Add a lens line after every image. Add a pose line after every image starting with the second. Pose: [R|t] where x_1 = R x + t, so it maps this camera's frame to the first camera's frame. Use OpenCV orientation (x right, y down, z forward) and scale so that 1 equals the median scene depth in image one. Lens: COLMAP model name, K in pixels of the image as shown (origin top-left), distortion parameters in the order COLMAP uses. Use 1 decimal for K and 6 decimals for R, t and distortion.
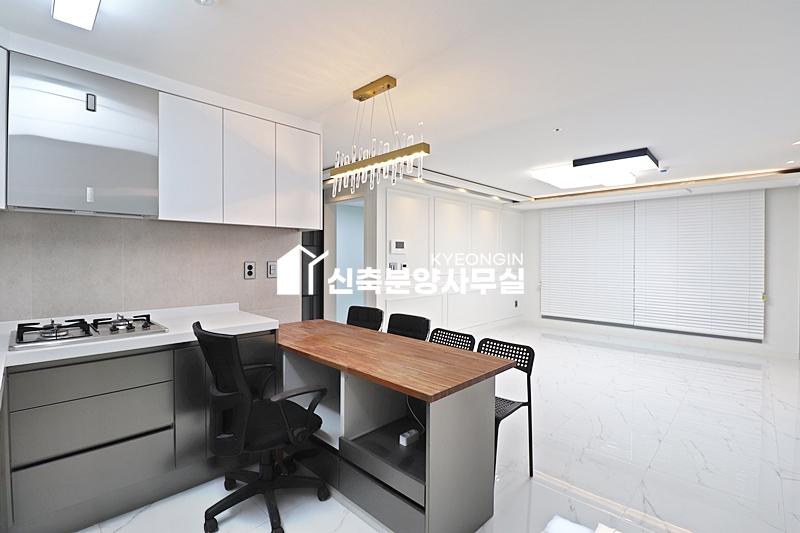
lens RADIAL K [[370.8, 0, 400.8], [0, 370.8, 259.8], [0, 0, 1]] dist [-0.004585, -0.009394]
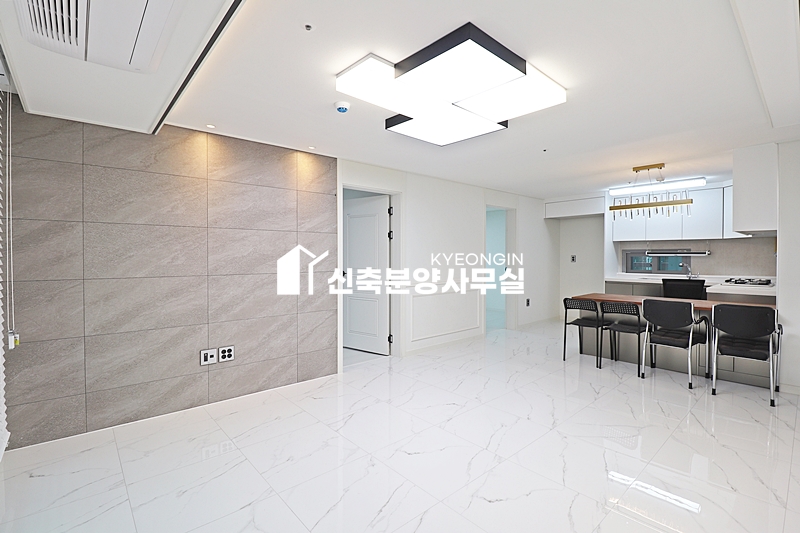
lens RADIAL K [[370.8, 0, 397.2], [0, 370.8, 261.2], [0, 0, 1]] dist [-0.004585, -0.009394]
pose [[-0.996417, -0.001094, 0.084565, 0.482468], [0.000578, 0.999805, 0.019740, -0.001556], [-0.084570, 0.019718, -0.996222, 1.363048]]
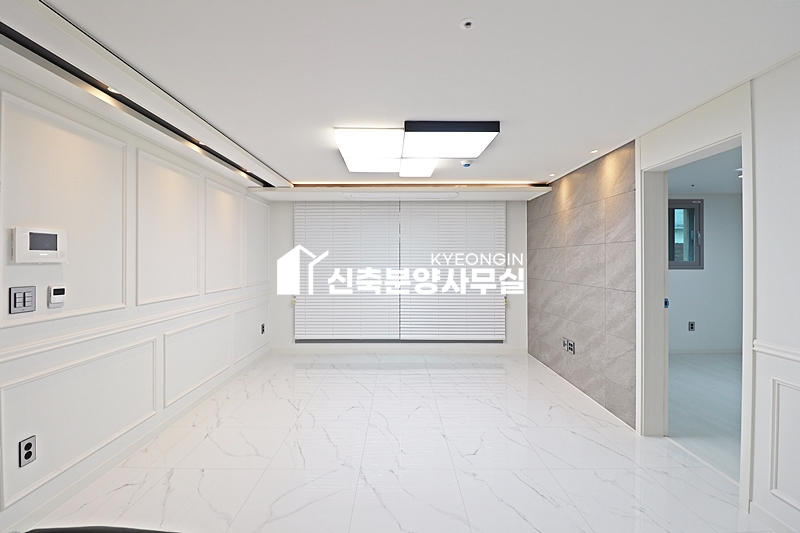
lens RADIAL K [[370.8, 0, 396.5], [0, 370.8, 260.8], [0, 0, 1]] dist [-0.004585, -0.009394]
pose [[0.722441, -0.001956, 0.691430, -0.001026], [0.006011, 0.999976, -0.003451, -0.014315], [-0.691406, 0.006649, 0.722436, 0.418749]]
